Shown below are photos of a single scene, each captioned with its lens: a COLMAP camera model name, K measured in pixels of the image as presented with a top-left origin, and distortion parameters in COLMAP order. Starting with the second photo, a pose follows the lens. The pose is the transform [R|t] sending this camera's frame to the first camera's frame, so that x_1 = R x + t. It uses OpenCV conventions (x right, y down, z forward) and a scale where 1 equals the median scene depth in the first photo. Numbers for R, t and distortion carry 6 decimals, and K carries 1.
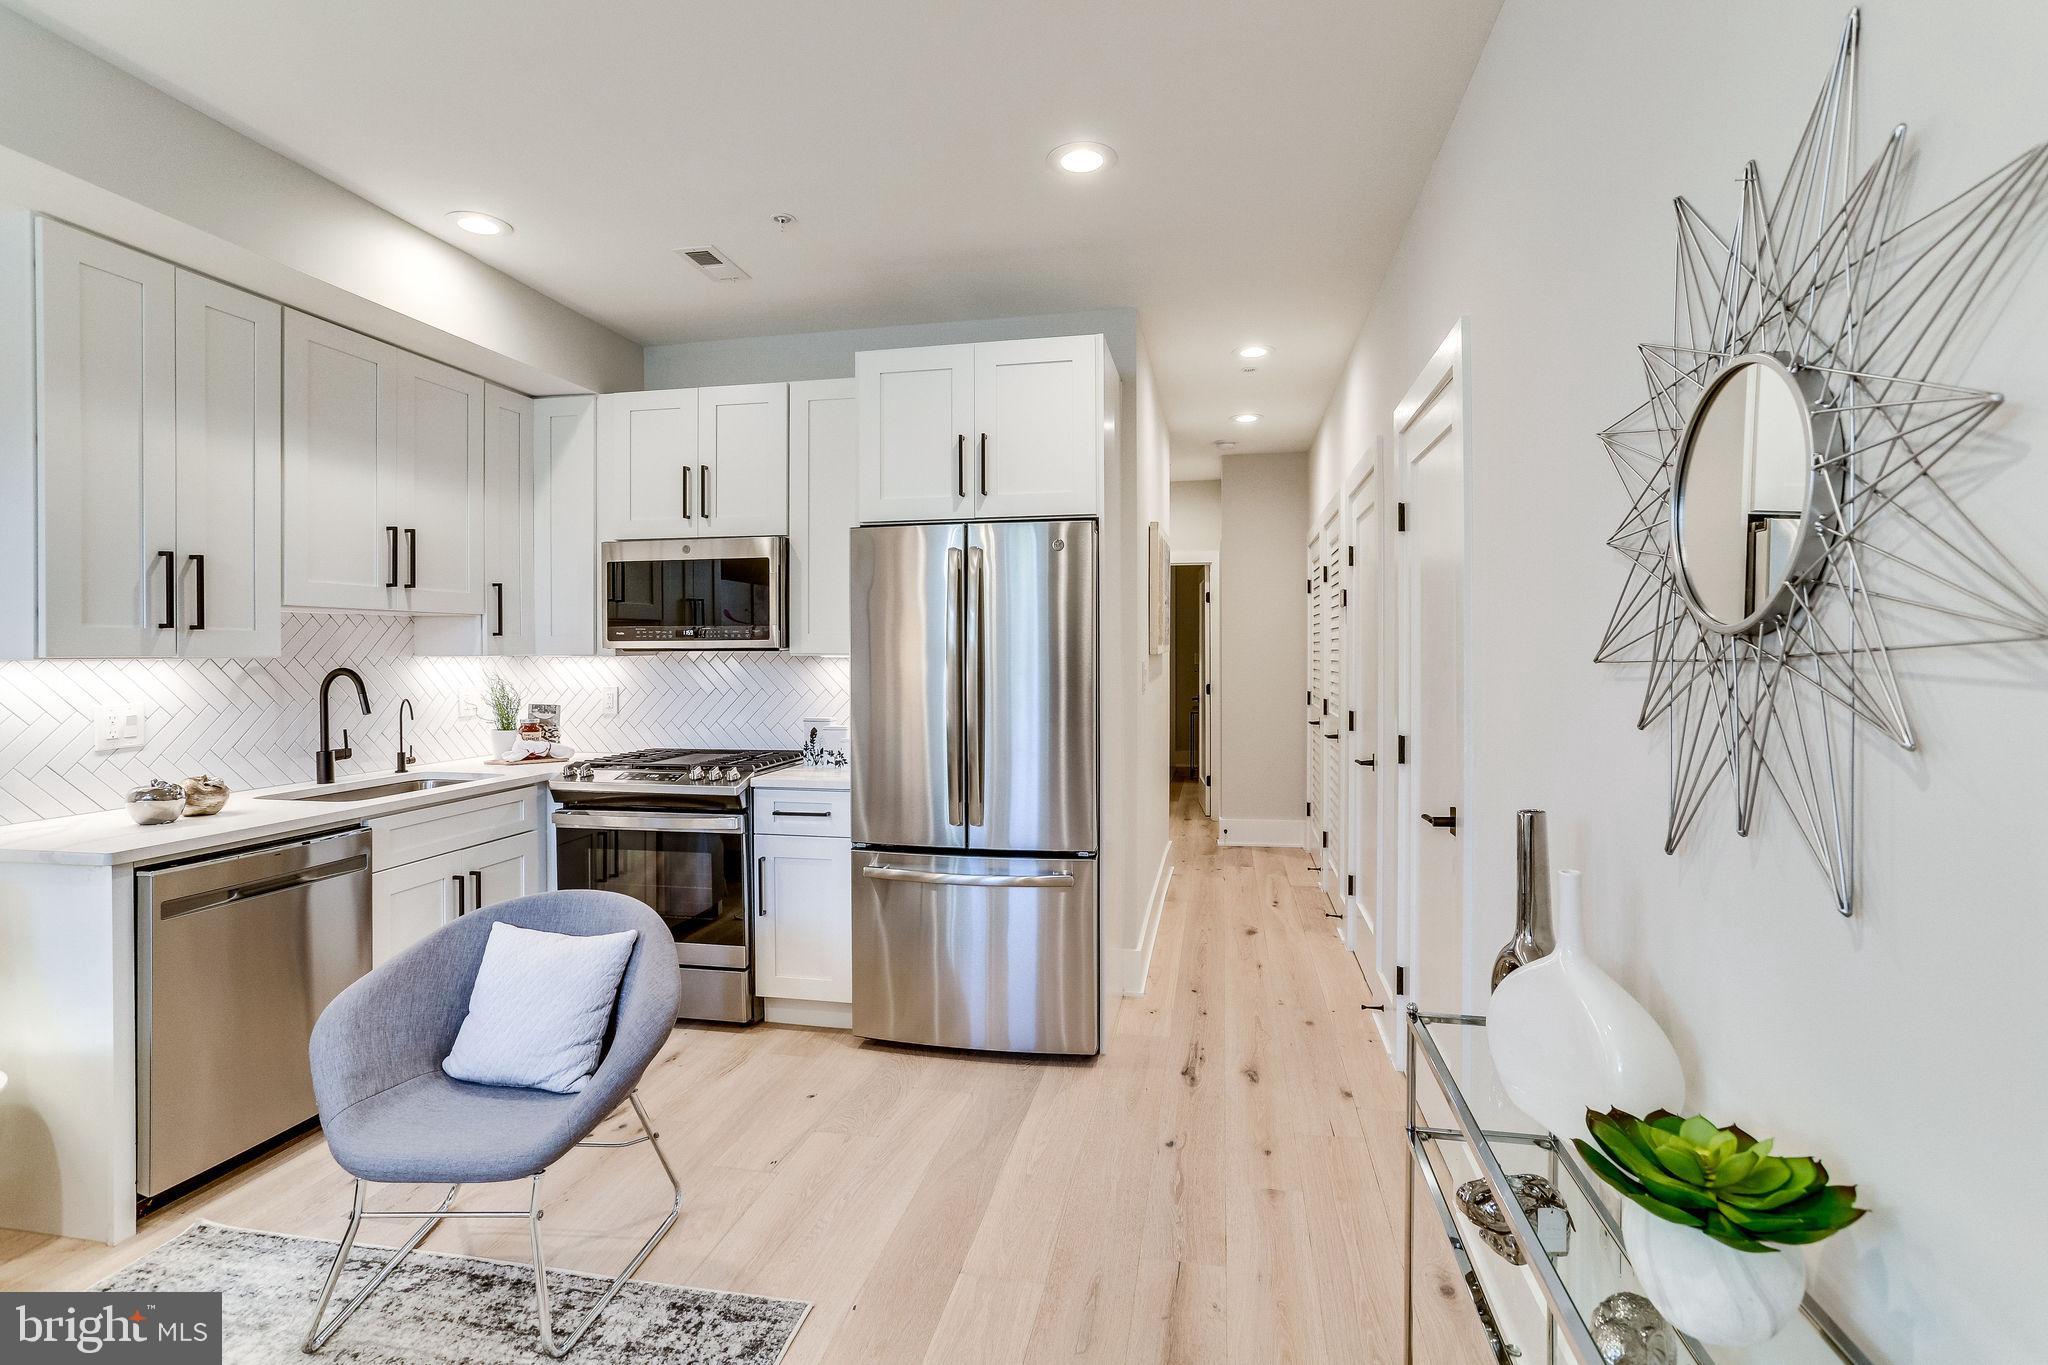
lens RADIAL K [[956.3, 0, 1020.4], [0, 956.3, 670.1], [0, 0, 1]] dist [-0.001075, 0.002390]
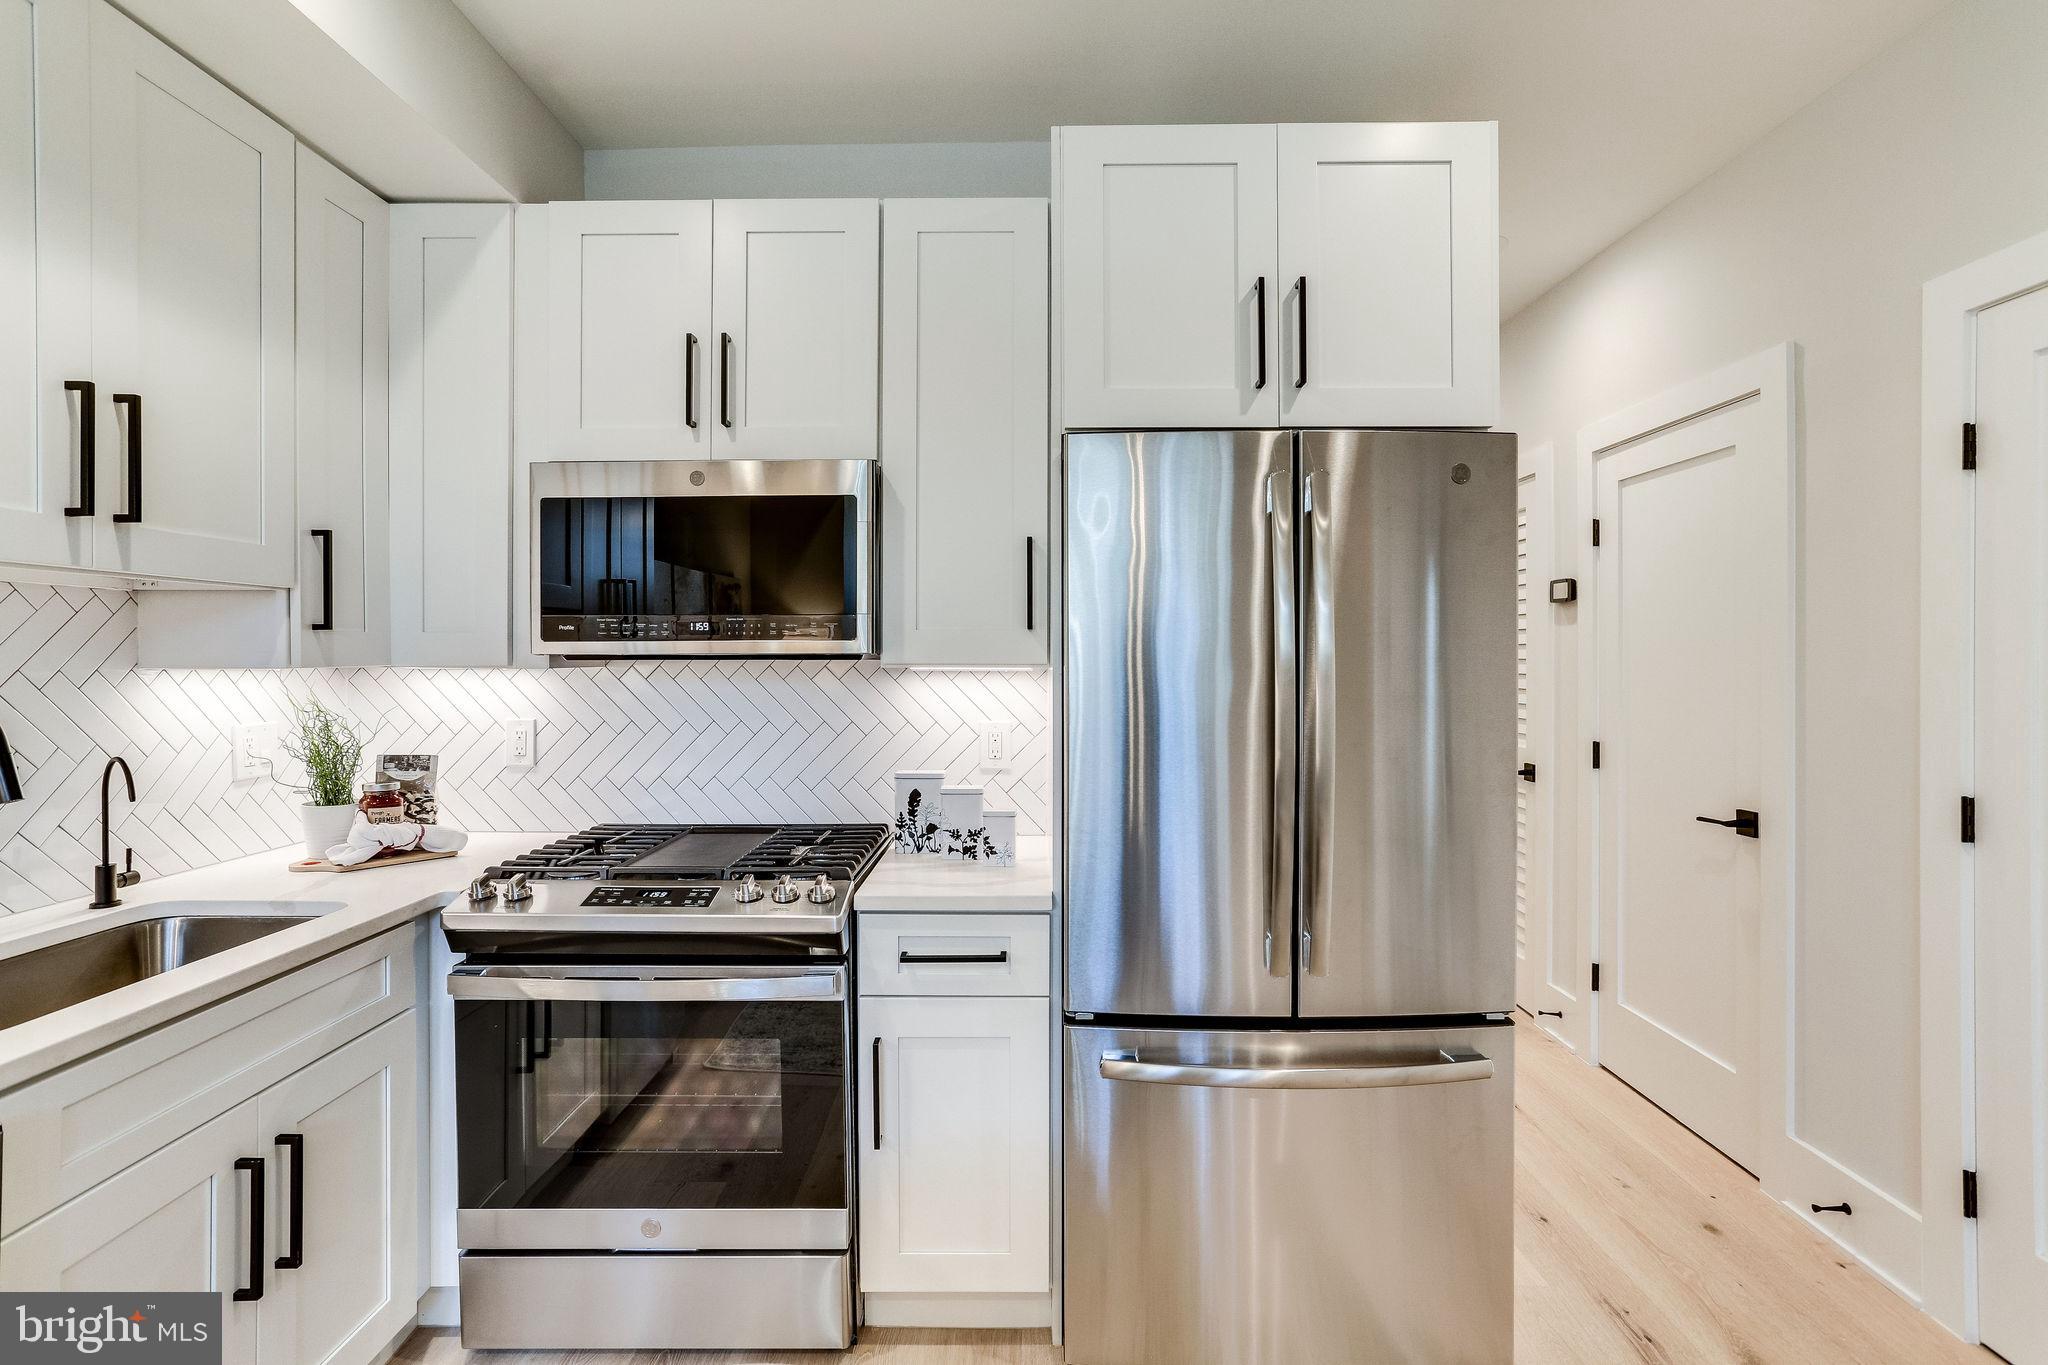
lens RADIAL K [[956.3, 0, 1029.7], [0, 956.3, 671.7], [0, 0, 1]] dist [-0.001075, 0.002390]
pose [[0.982842, -0.000705, 0.184450, -0.264208], [0.001817, 0.999981, -0.005861, -0.009316], [-0.184443, 0.006096, 0.982824, 0.416731]]
